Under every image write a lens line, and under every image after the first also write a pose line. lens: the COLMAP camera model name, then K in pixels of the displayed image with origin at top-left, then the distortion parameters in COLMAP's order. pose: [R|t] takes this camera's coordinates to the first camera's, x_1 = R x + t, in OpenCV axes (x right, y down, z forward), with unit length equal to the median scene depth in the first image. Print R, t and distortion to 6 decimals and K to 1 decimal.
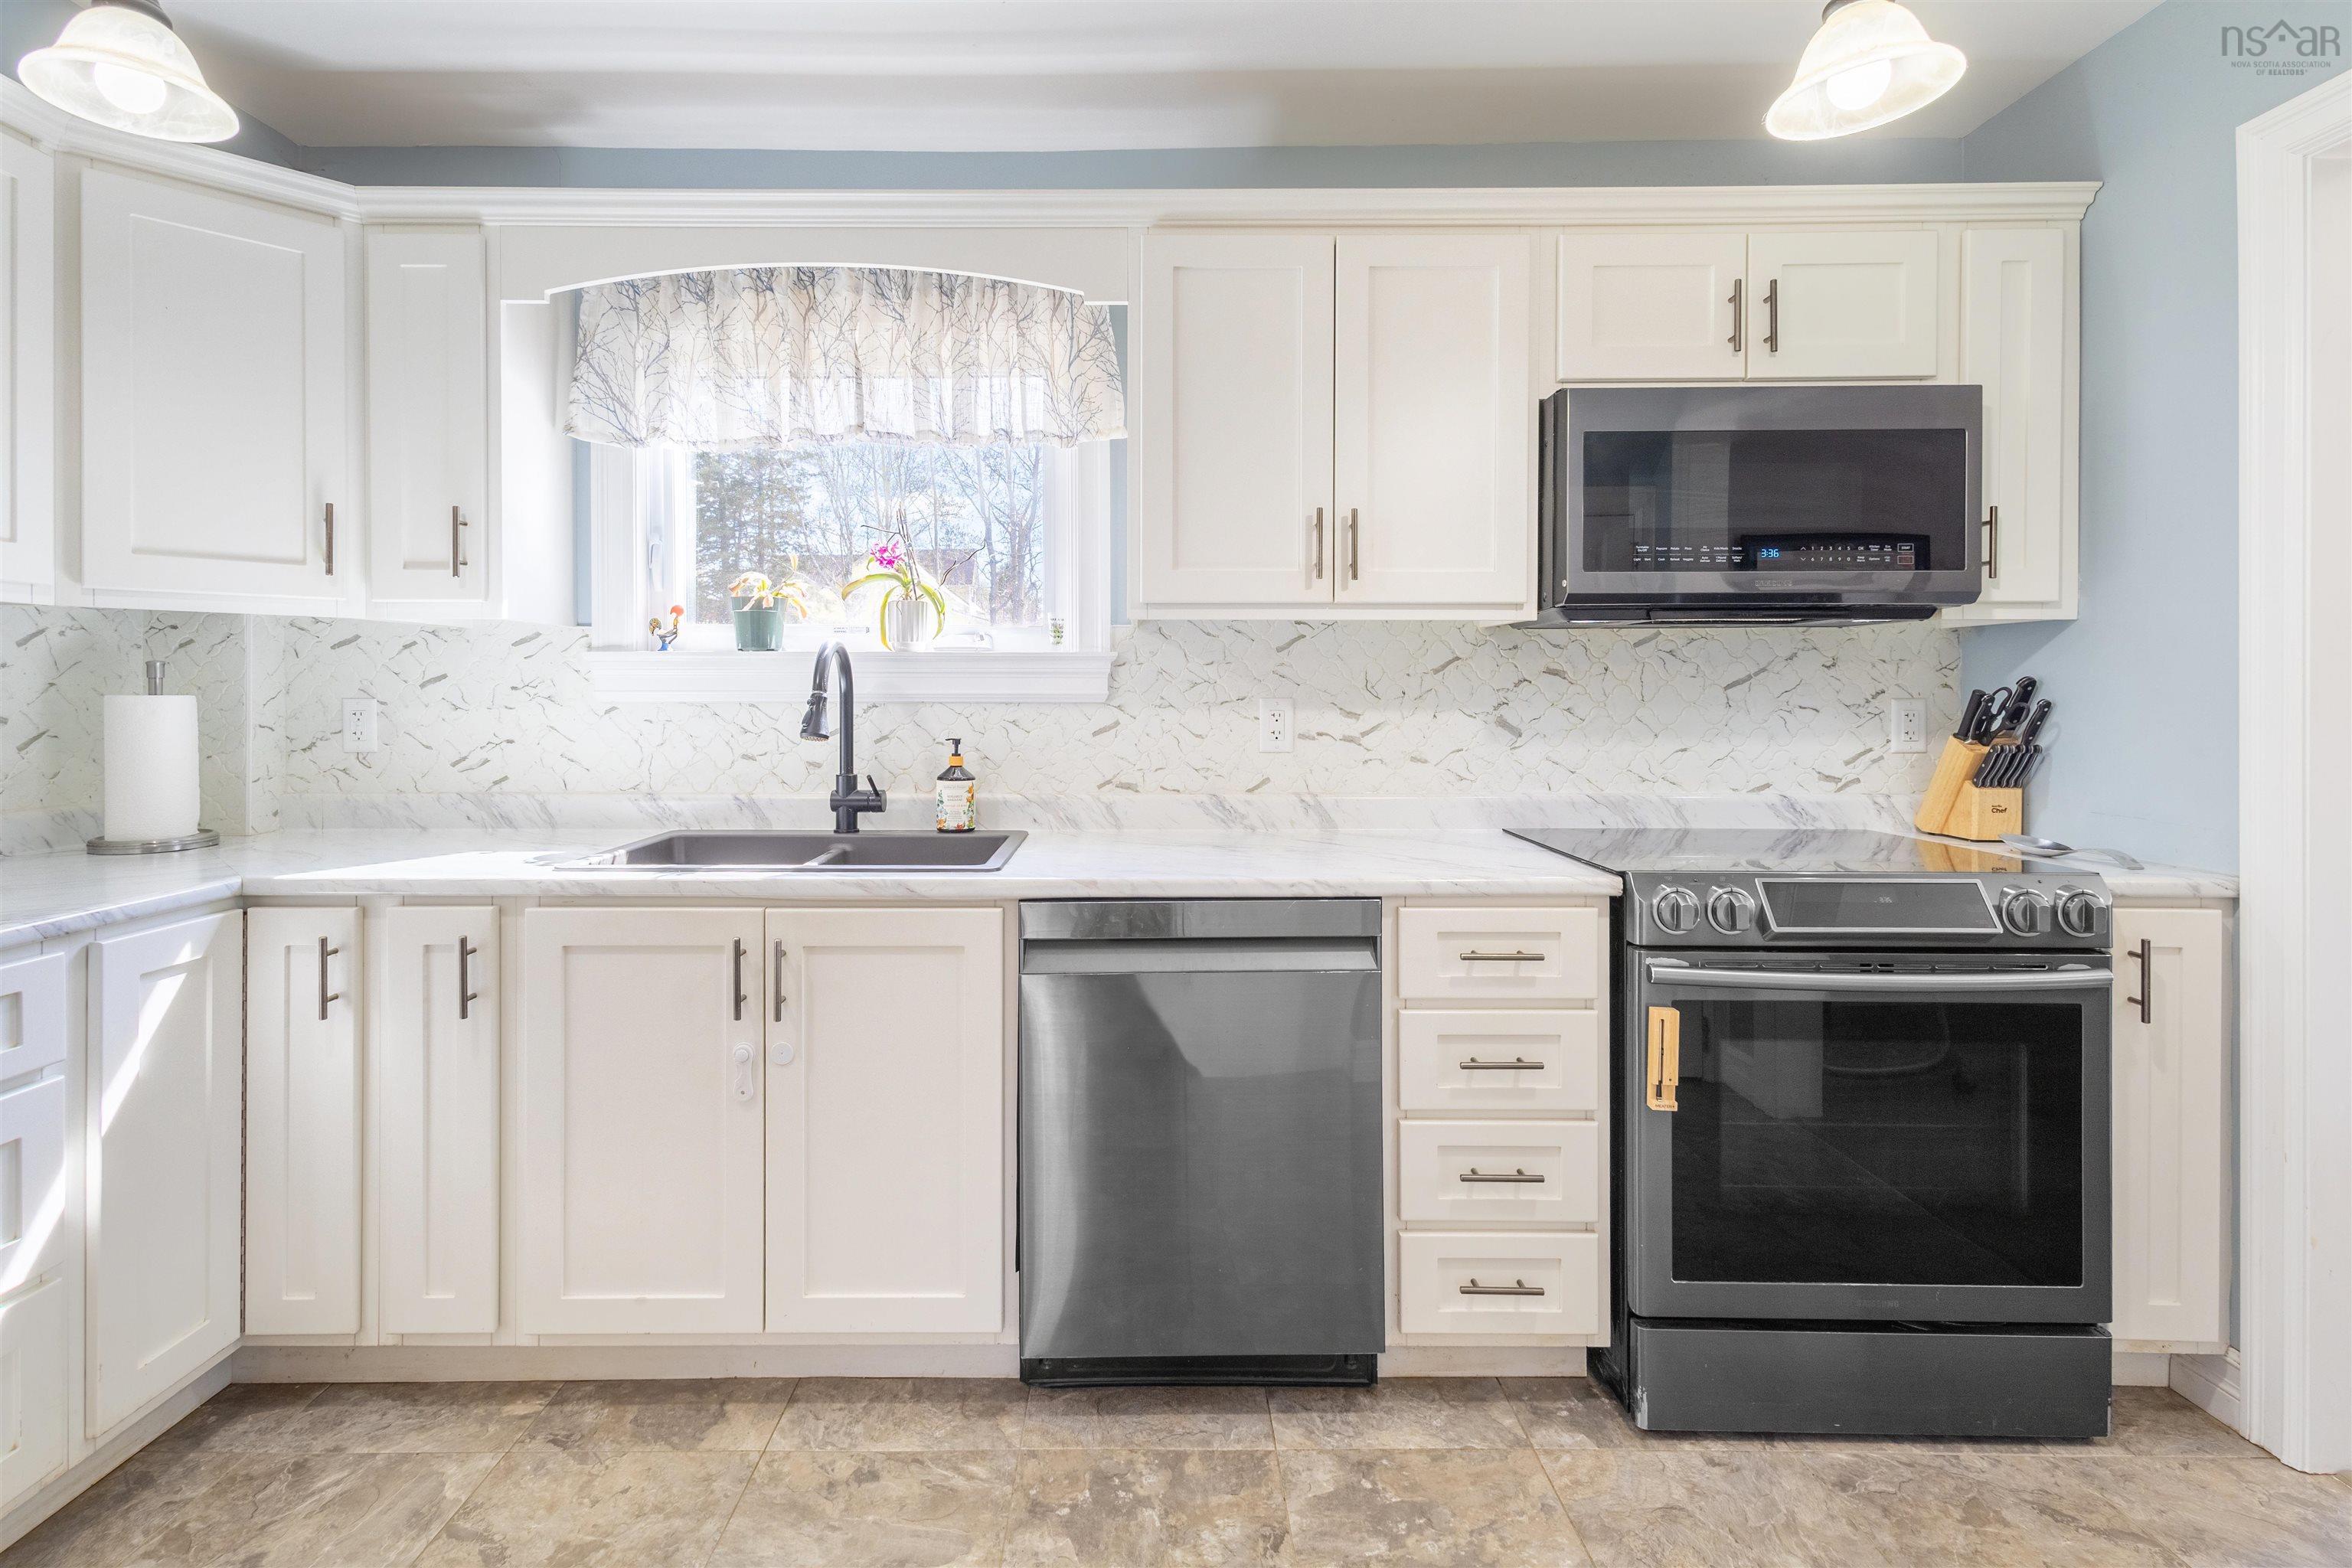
lens RADIAL K [[1110.2, 0, 1176.8], [0, 1110.2, 696.8], [0, 0, 1]] dist [0.003321, 0.000625]
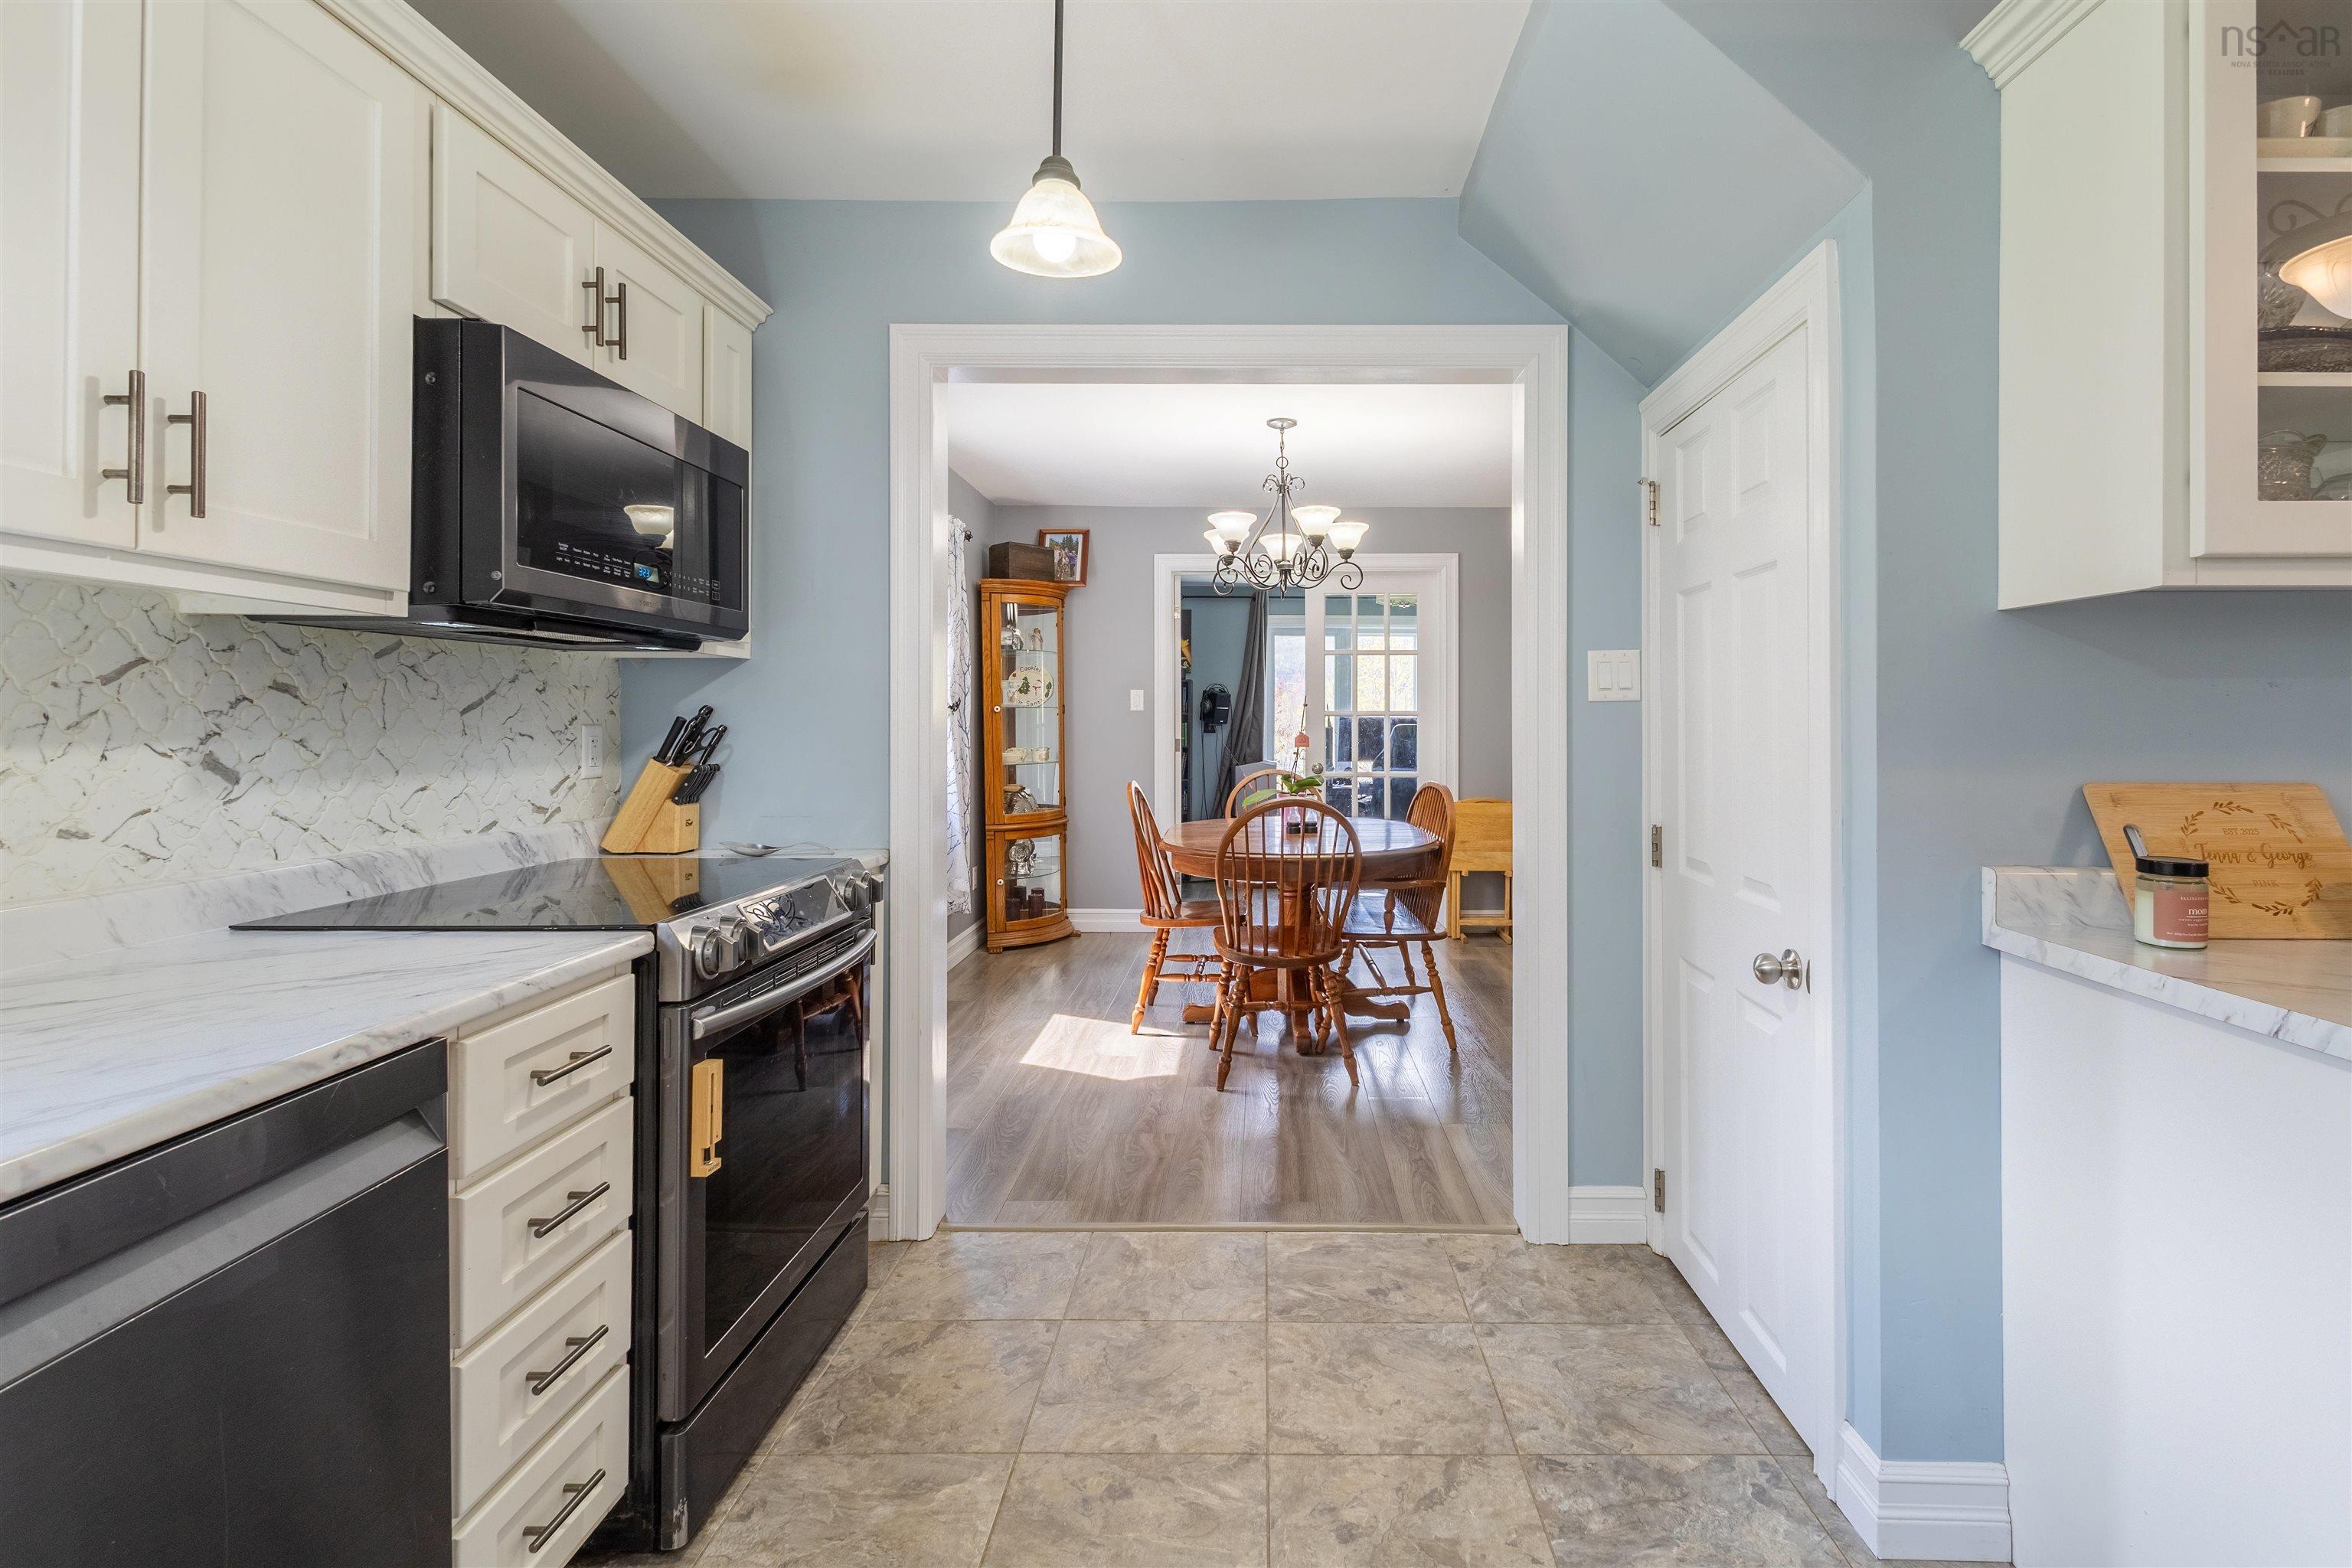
lens RADIAL K [[1131.7, 0, 1184.2], [0, 1131.7, 713.6], [0, 0, 1]] dist [0.001018, 0.000329]
pose [[0.035208, 0.007732, 0.999350, -0.381560], [0.002938, 0.999965, -0.007840, 0.001205], [-0.999376, 0.003212, 0.035184, 0.453247]]
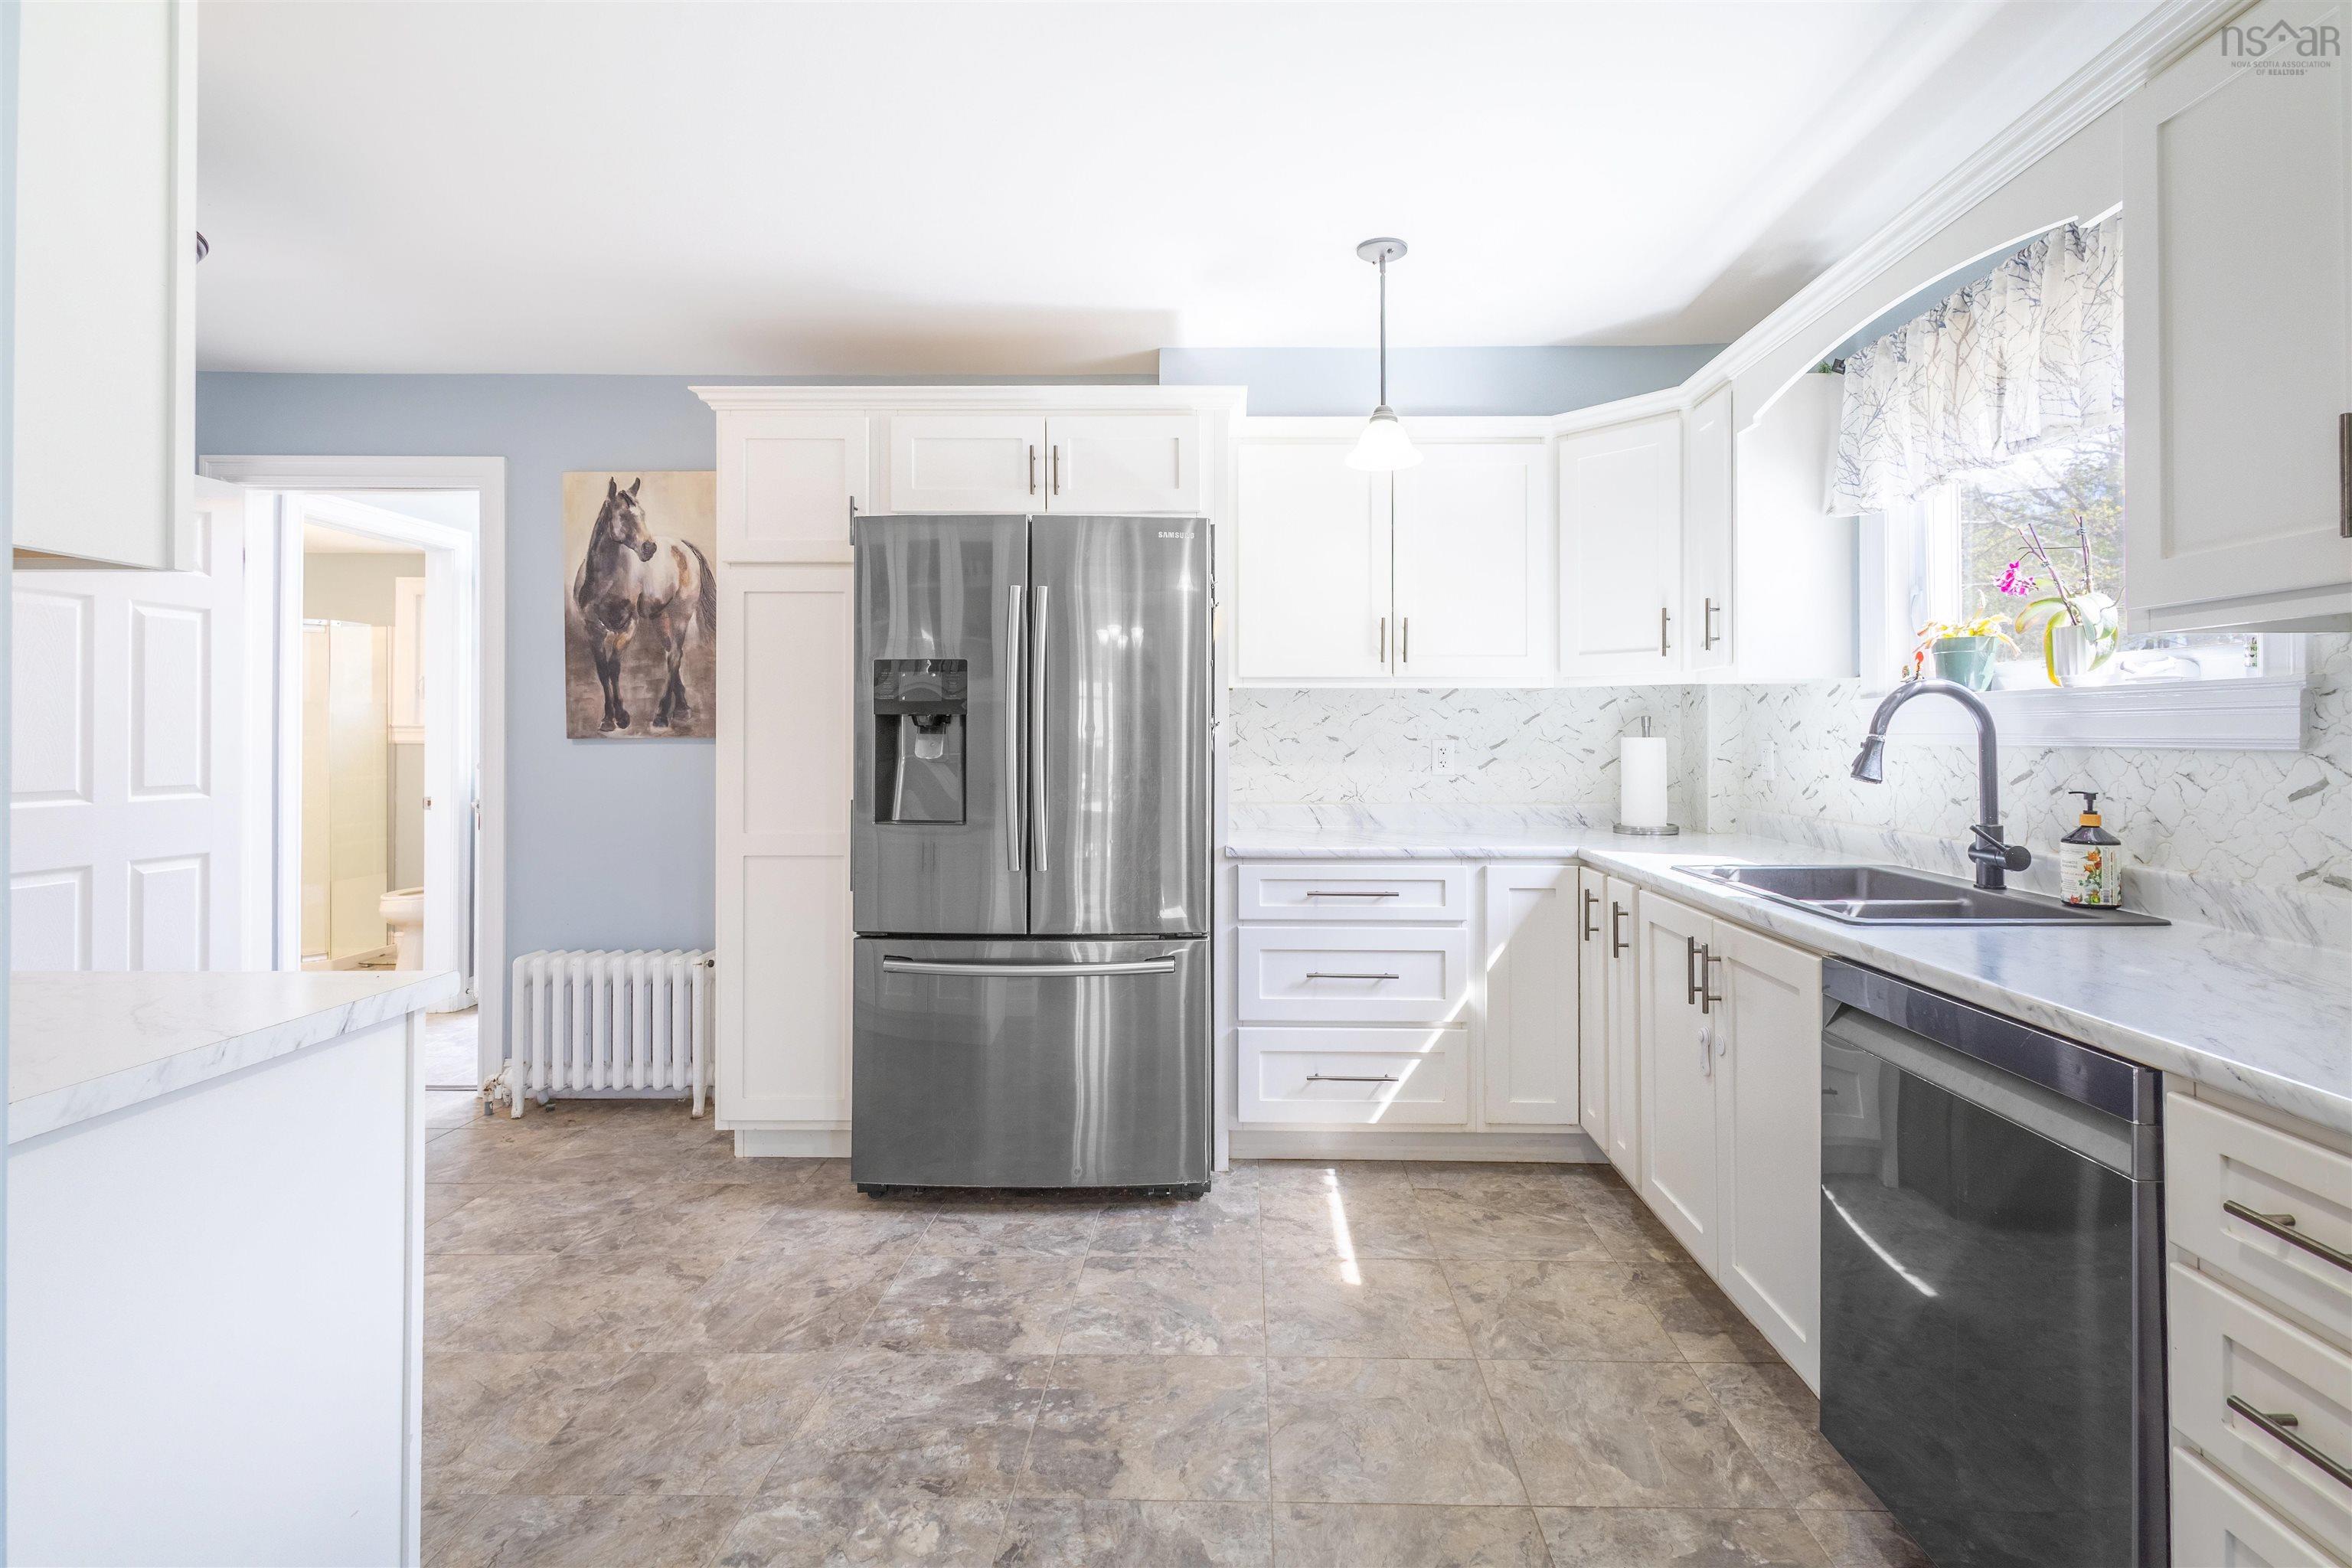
lens RADIAL K [[1078.5, 0, 1181.1], [0, 1078.5, 729.7], [0, 0, 1]] dist [0.000052, -0.000122]
pose [[-0.040541, -0.005639, -0.999162, 0.673264], [-0.001891, 0.999983, -0.005567, -0.002942], [0.999176, 0.001664, -0.040551, 0.402229]]
